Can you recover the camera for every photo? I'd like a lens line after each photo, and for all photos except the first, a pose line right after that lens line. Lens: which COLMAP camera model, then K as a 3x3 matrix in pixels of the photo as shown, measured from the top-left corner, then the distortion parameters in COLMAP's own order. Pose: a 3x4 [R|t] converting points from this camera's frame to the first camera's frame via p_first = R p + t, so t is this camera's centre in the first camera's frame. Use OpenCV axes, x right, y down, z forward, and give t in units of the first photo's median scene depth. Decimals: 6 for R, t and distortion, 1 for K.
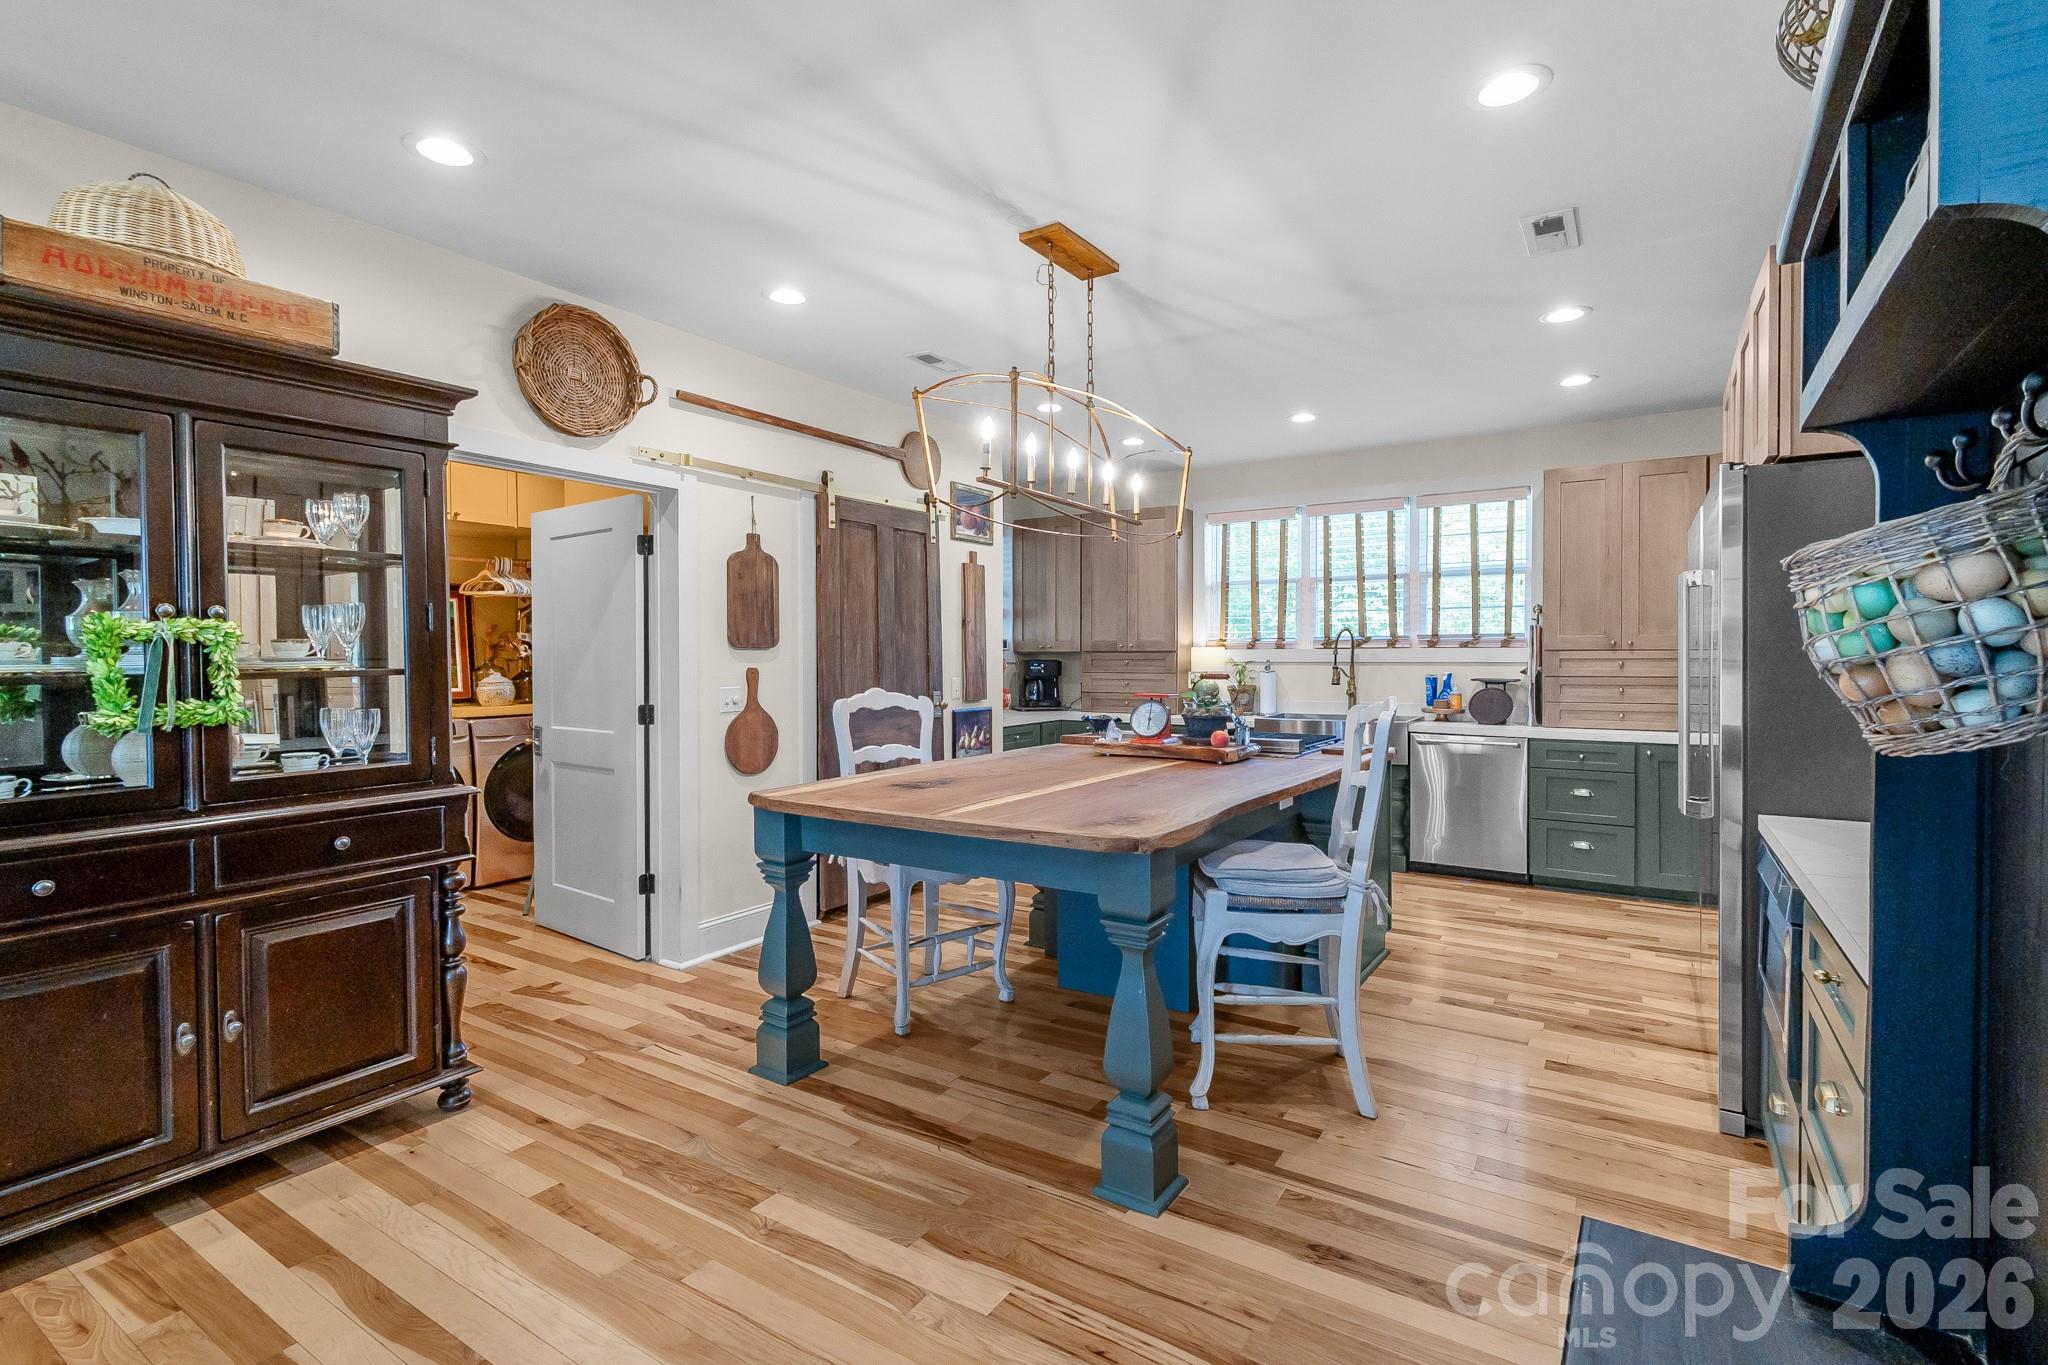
lens RADIAL K [[942.1, 0, 1051.5], [0, 942.1, 661.3], [0, 0, 1]] dist [0.000996, -0.000165]
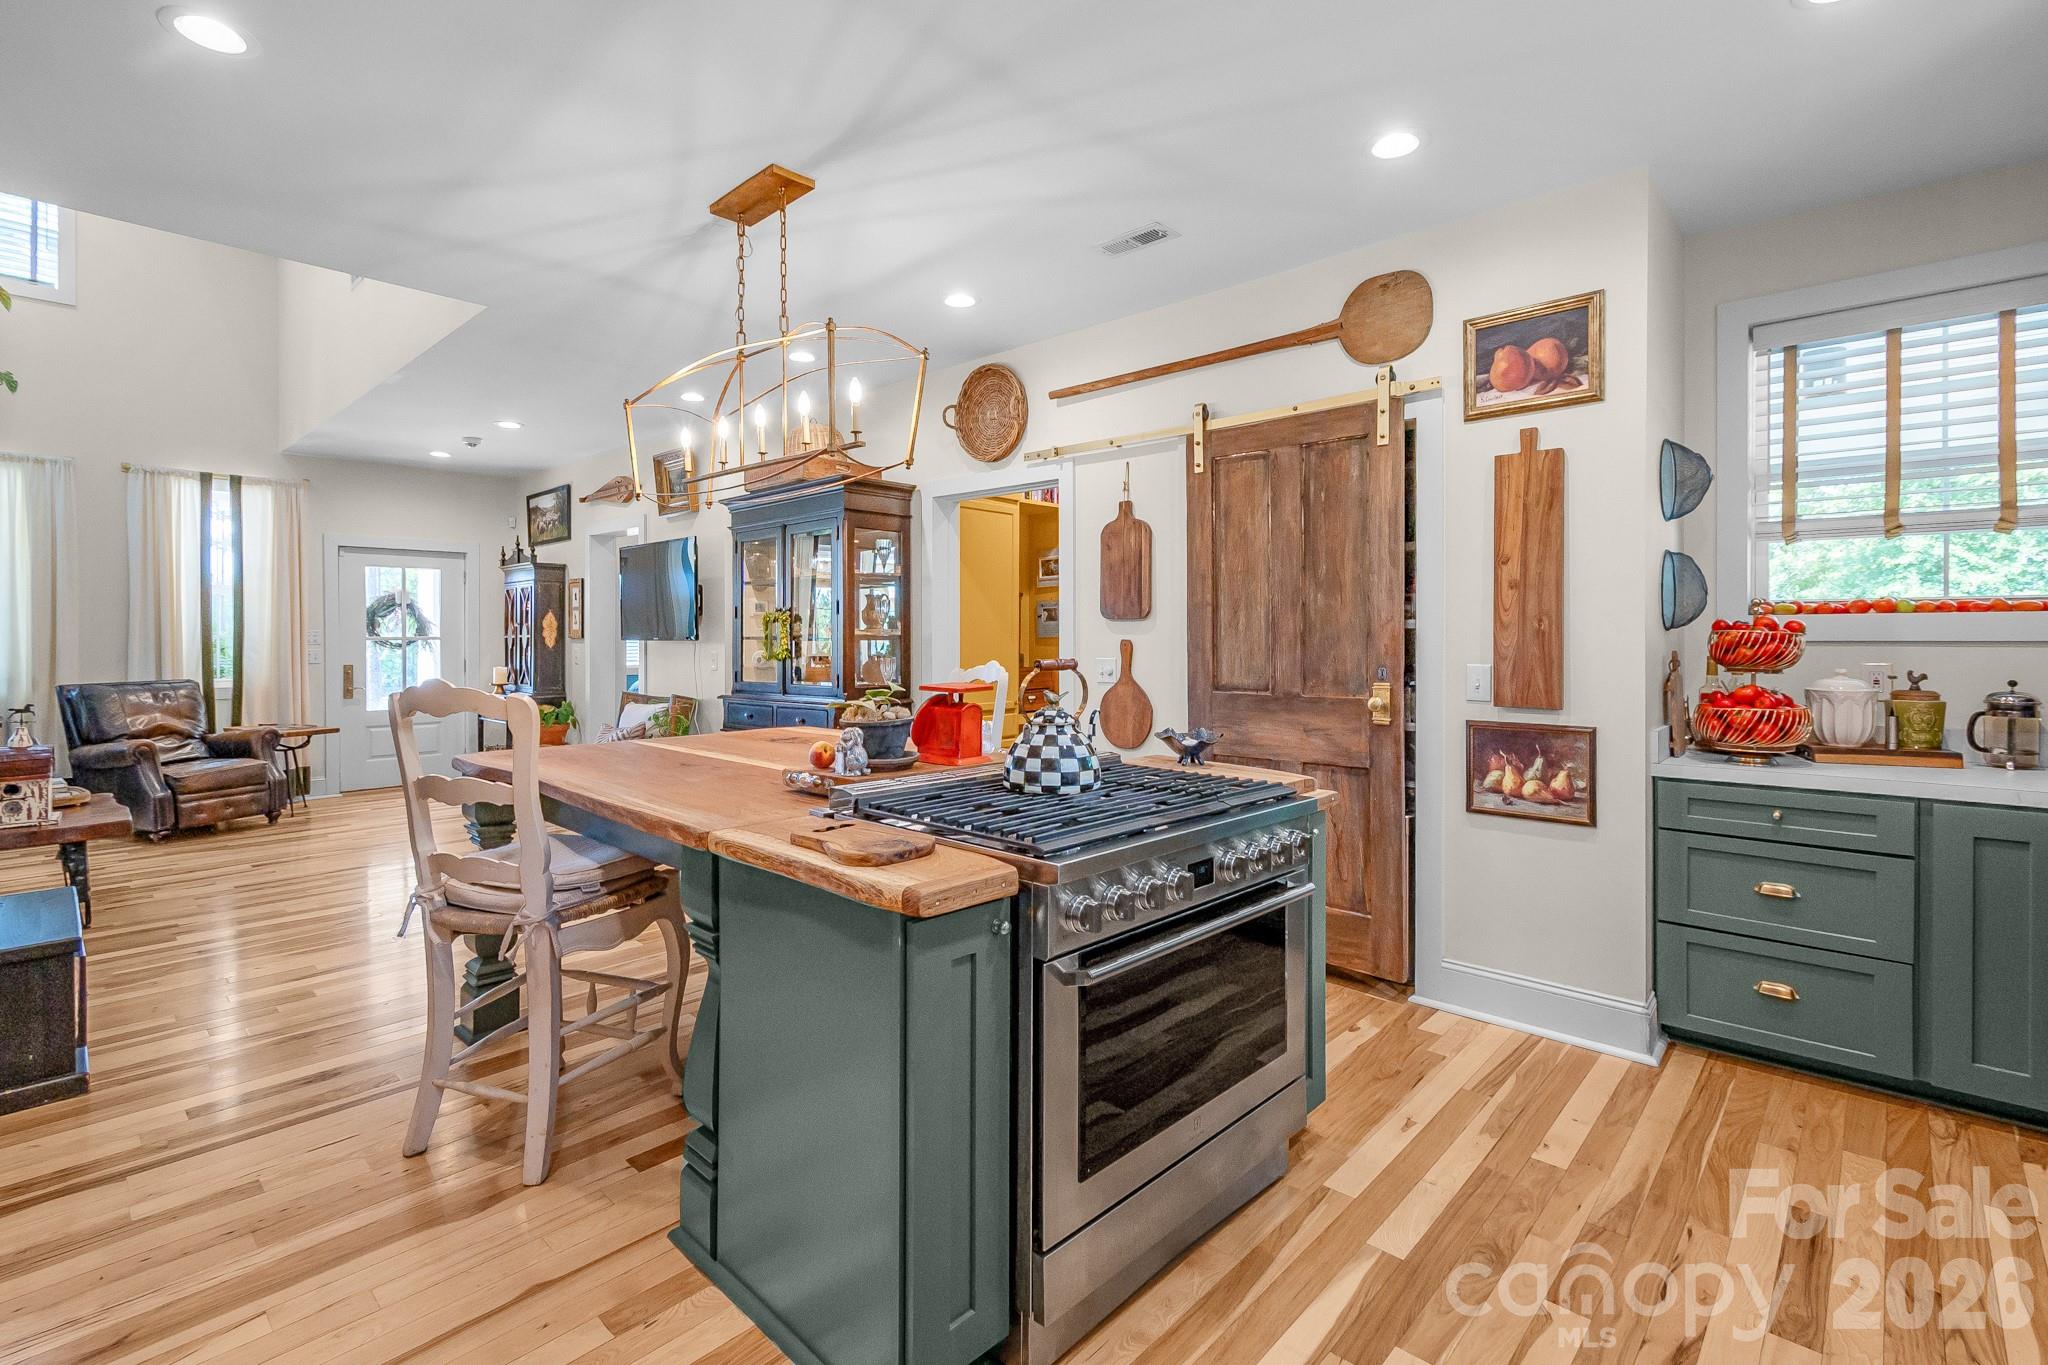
lens RADIAL K [[948.1, 0, 959.3], [0, 948.1, 631.8], [0, 0, 1]] dist [0.001050, 0.000000]
pose [[-0.235066, 0.003366, -0.971974, 0.515703], [-0.002899, 0.999987, 0.004164, -0.003233], [0.971975, 0.003797, -0.235053, 0.817065]]
